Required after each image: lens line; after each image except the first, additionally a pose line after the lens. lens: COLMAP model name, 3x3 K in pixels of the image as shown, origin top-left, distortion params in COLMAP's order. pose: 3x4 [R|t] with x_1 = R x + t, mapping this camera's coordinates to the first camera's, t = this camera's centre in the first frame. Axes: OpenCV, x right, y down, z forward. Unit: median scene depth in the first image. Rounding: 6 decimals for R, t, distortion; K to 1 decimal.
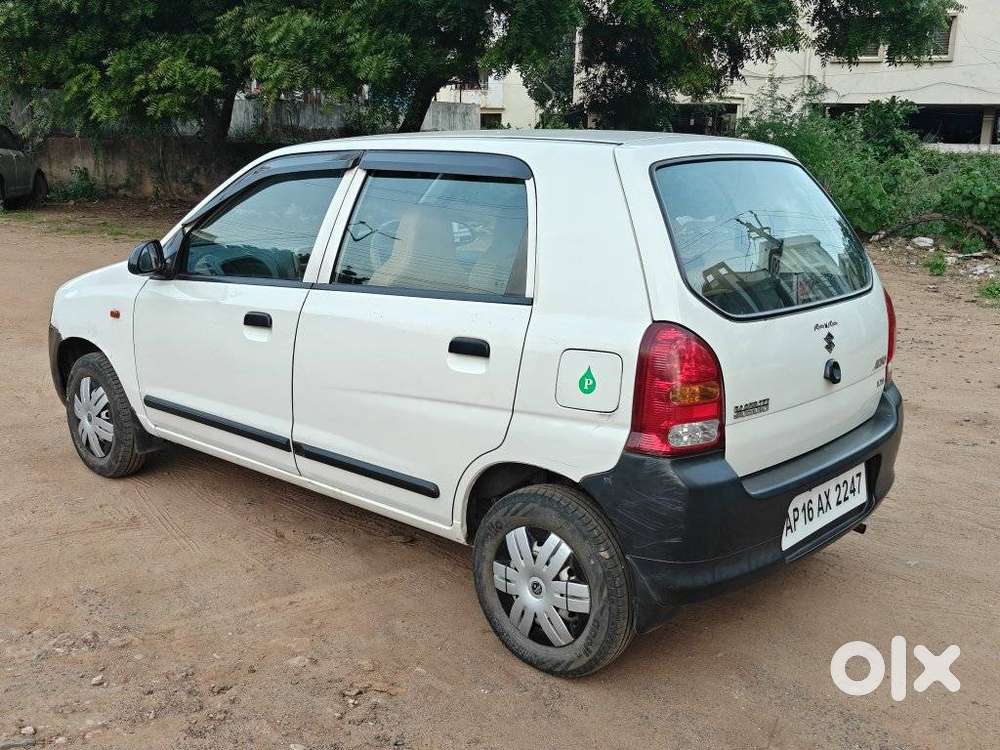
lens RADIAL K [[1061.4, 0, 507.9], [0, 1061.4, 376.3], [0, 0, 1]] dist [0.094733, -0.237466]
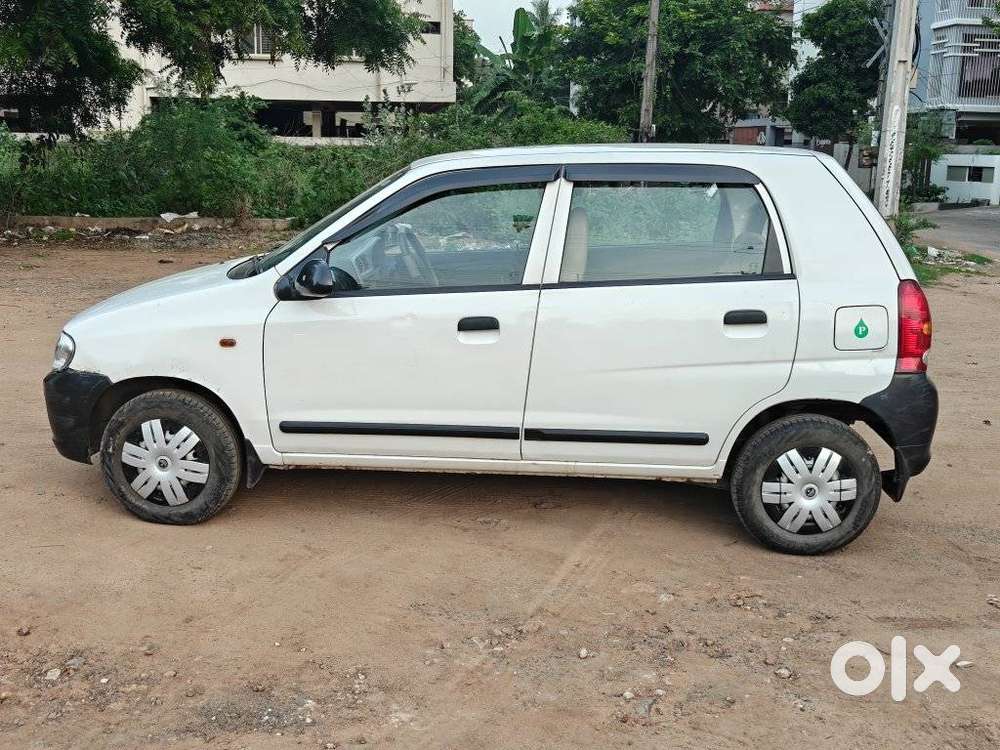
lens RADIAL K [[1061.4, 0, 507.9], [0, 1061.4, 376.3], [0, 0, 1]] dist [0.094733, -0.237466]
pose [[0.790468, -0.140404, 0.596193, -1.009829], [0.135454, 0.989344, 0.053399, -0.063413], [-0.597338, 0.038546, 0.801063, 0.148546]]
